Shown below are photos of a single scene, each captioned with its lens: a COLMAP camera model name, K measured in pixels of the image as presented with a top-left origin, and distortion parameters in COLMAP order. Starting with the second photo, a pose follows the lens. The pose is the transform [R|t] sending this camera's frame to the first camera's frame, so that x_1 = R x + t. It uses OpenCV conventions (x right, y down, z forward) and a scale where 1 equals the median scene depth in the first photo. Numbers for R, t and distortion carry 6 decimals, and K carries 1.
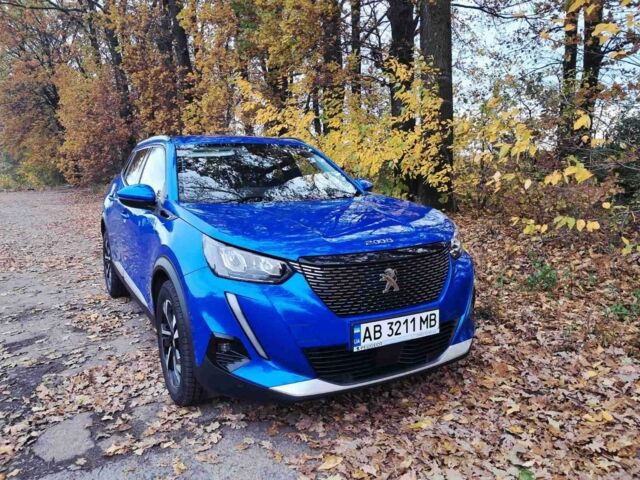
lens RADIAL K [[515.3, 0, 313.8], [0, 515.3, 235.4], [0, 0, 1]] dist [0.029145, -0.034135]
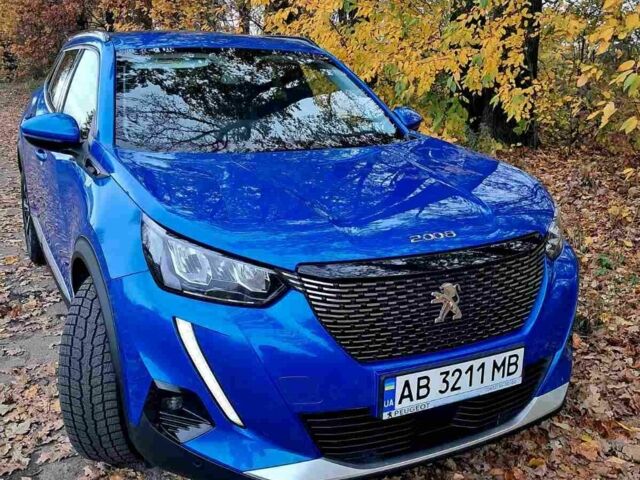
lens RADIAL K [[676.5, 0, 320.0], [0, 676.5, 240.0], [0, 0, 1]] dist [0.095328, -0.196877]
pose [[0.999167, 0.038328, -0.014029, 0.005290], [-0.036282, 0.991517, 0.124814, -0.077314], [0.018694, -0.124201, 0.992081, 0.203144]]
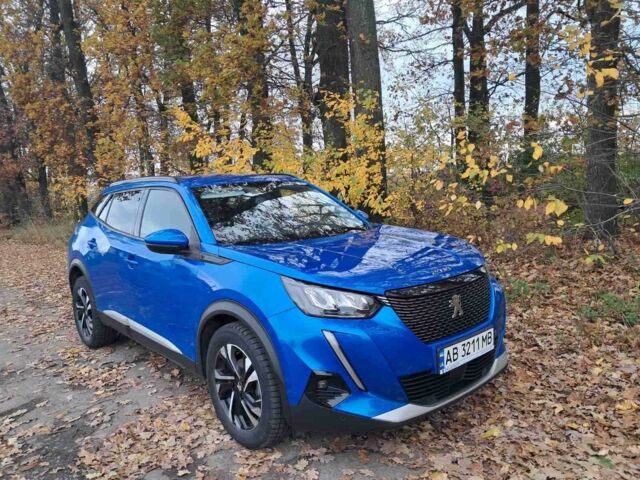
lens RADIAL K [[511.4, 0, 316.2], [0, 511.4, 262.6], [0, 0, 1]] dist [0.008561, 0.000904]
pose [[0.974185, -0.070035, 0.214614, -0.353310], [0.069487, 0.997532, 0.010105, -0.033192], [-0.214792, 0.005069, 0.976647, 0.010668]]
